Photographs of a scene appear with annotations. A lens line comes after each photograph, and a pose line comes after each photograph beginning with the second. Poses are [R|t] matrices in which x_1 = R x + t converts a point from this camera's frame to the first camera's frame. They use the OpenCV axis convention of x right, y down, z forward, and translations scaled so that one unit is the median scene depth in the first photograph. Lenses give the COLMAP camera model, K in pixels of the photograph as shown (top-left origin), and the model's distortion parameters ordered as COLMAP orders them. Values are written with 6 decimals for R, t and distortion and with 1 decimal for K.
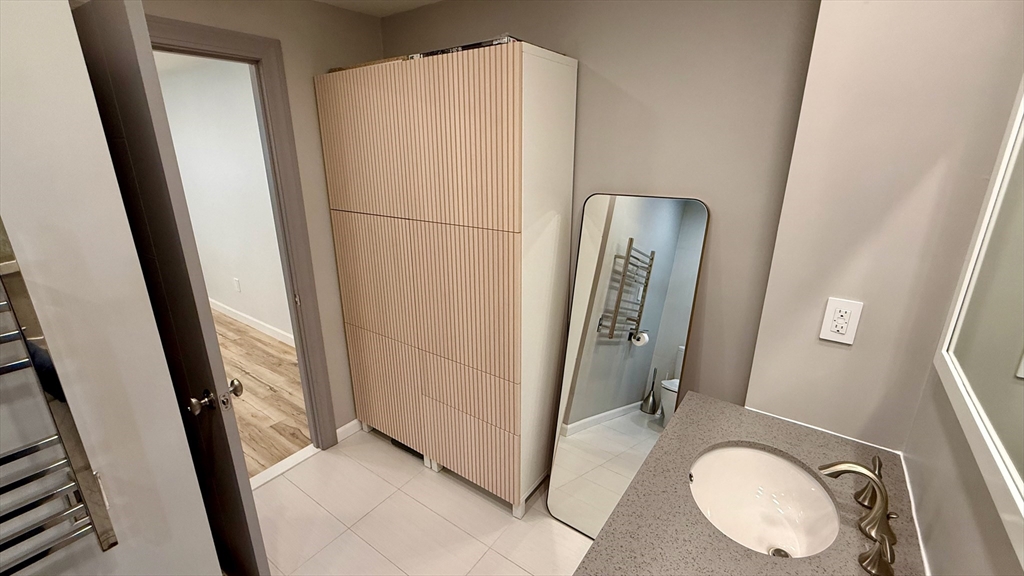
lens RADIAL K [[421.4, 0, 512.0], [0, 421.4, 288.0], [0, 0, 1]] dist [-0.000083, -0.000009]
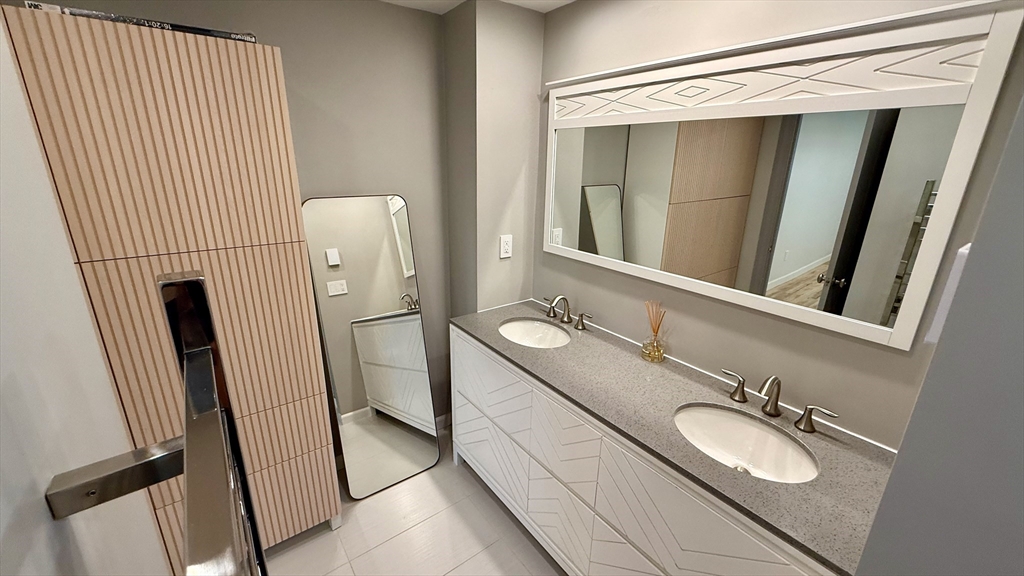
lens RADIAL K [[416.9, 0, 512.8], [0, 416.9, 282.7], [0, 0, 1]] dist [-0.000590, -0.000087]
pose [[0.287104, -0.282155, 0.915401, -1.052155], [0.259689, 0.942773, 0.209143, -0.162876], [-0.922026, 0.177674, 0.343947, 0.316086]]
